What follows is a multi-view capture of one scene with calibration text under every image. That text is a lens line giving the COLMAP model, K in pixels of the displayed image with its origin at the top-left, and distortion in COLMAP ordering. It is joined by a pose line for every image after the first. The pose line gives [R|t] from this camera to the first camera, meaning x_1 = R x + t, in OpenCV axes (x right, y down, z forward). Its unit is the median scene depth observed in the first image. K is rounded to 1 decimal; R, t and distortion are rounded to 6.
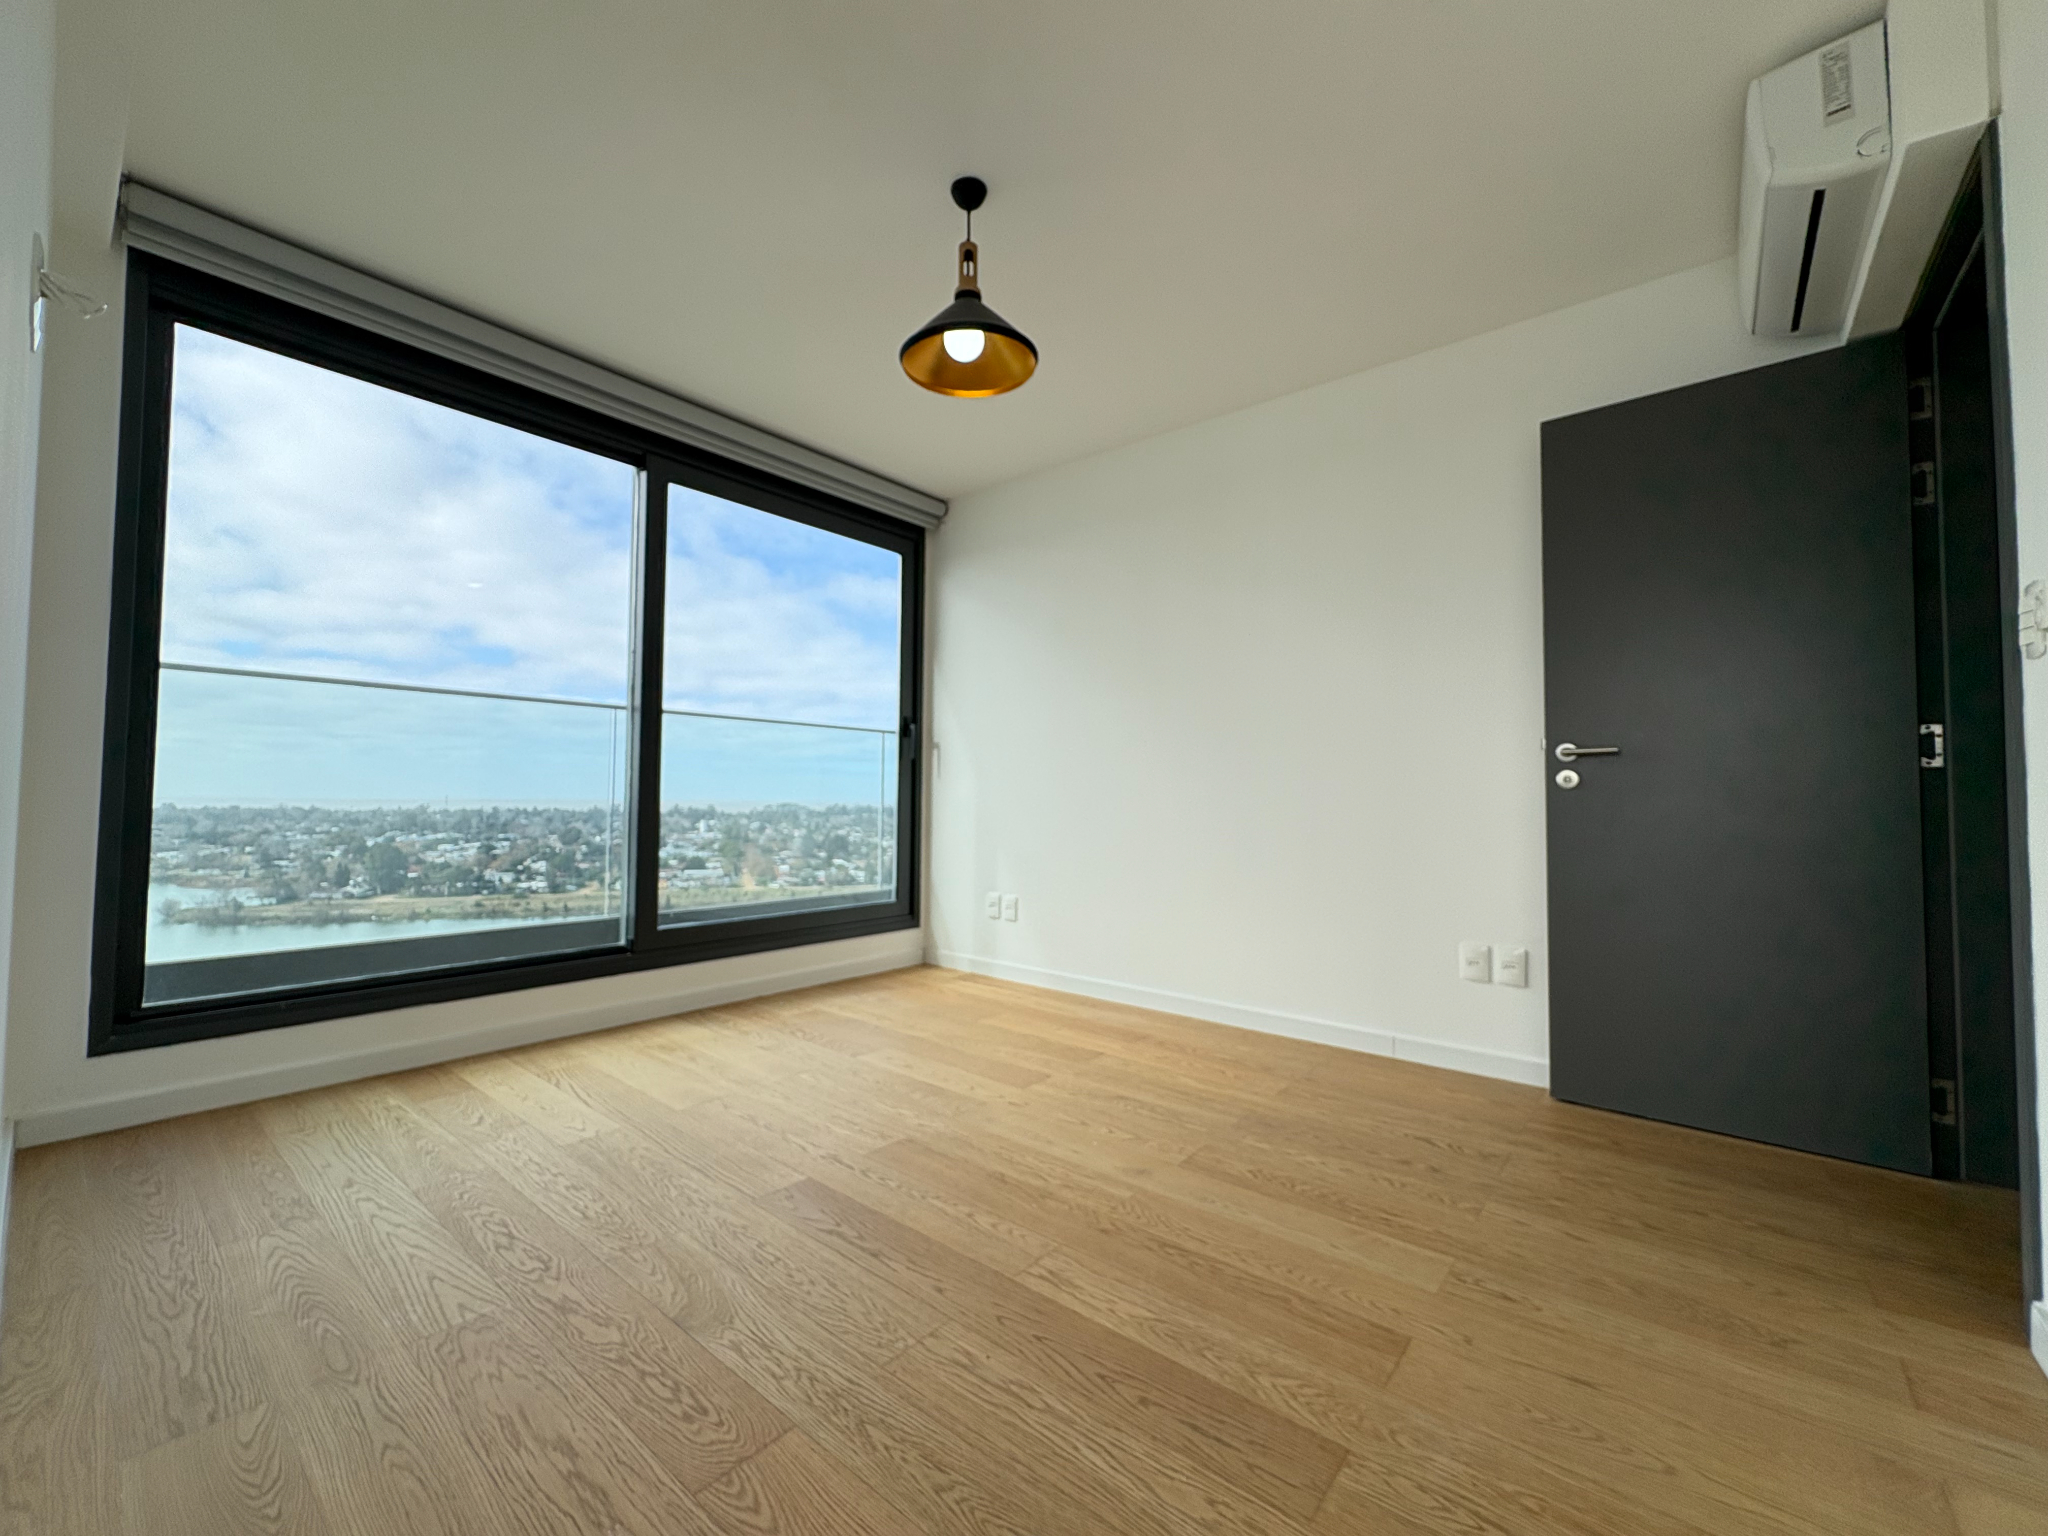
lens RADIAL K [[817.6, 0, 1025.2], [0, 817.6, 773.6], [0, 0, 1]] dist [-0.000239, 0.000179]
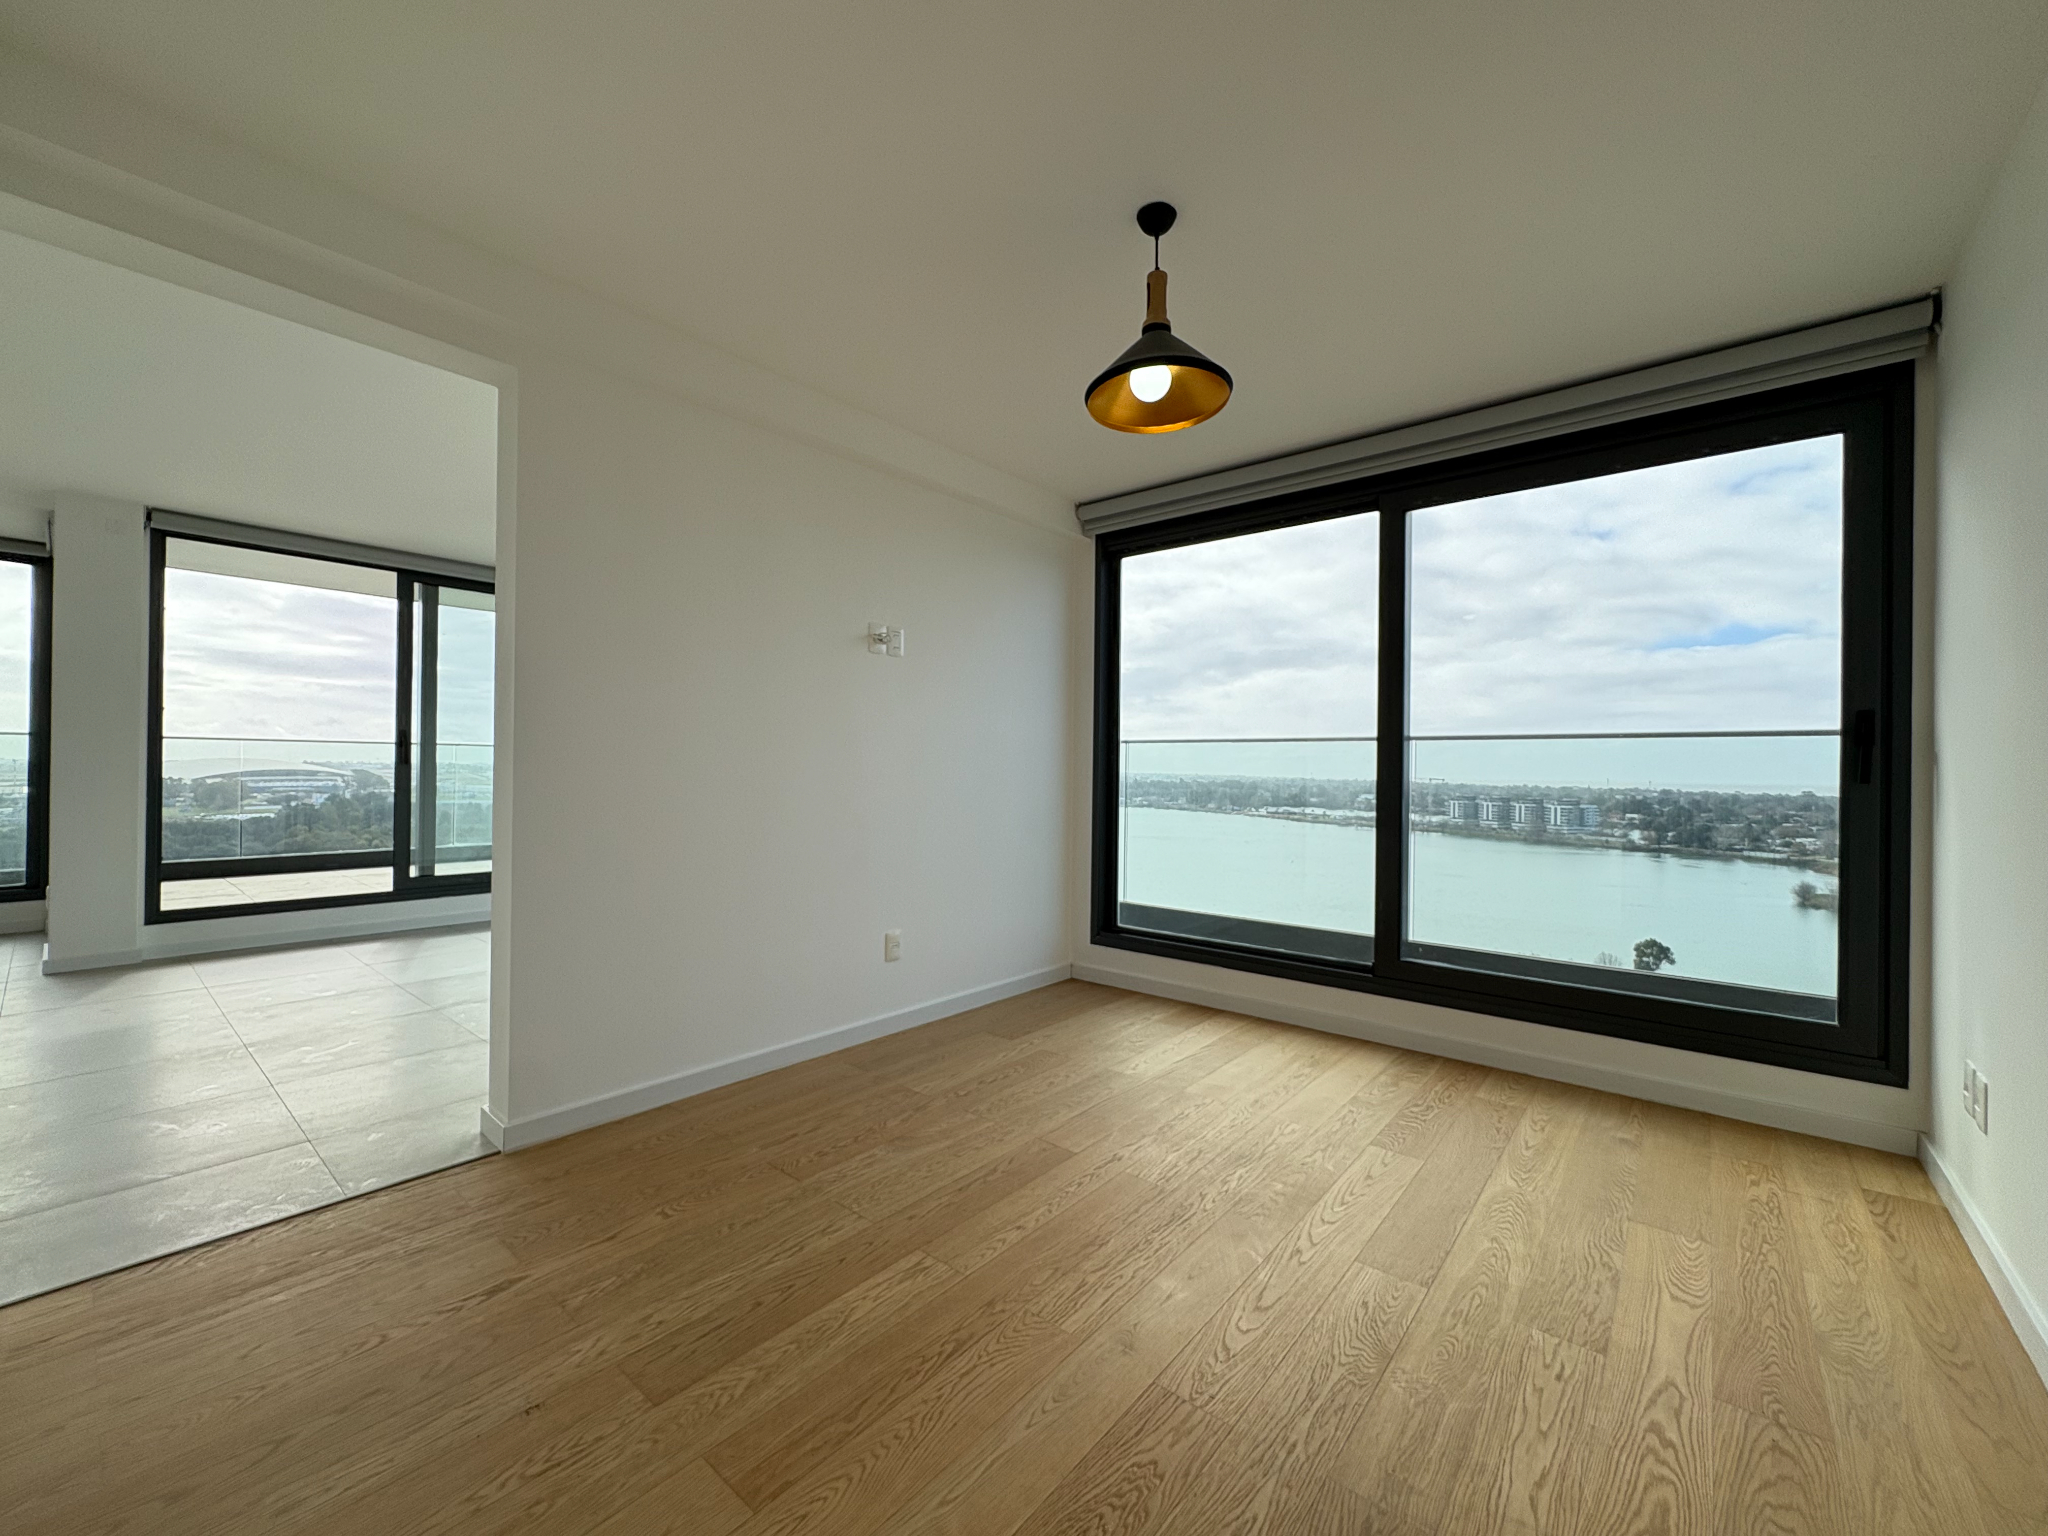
lens RADIAL K [[817.6, 0, 1020.1], [0, 817.6, 772.4], [0, 0, 1]] dist [-0.000239, 0.000179]
pose [[-0.006955, -0.005318, -0.999962, 1.026909], [0.017718, 0.999828, -0.005441, -0.078811], [0.999819, -0.017755, -0.006860, 0.985070]]
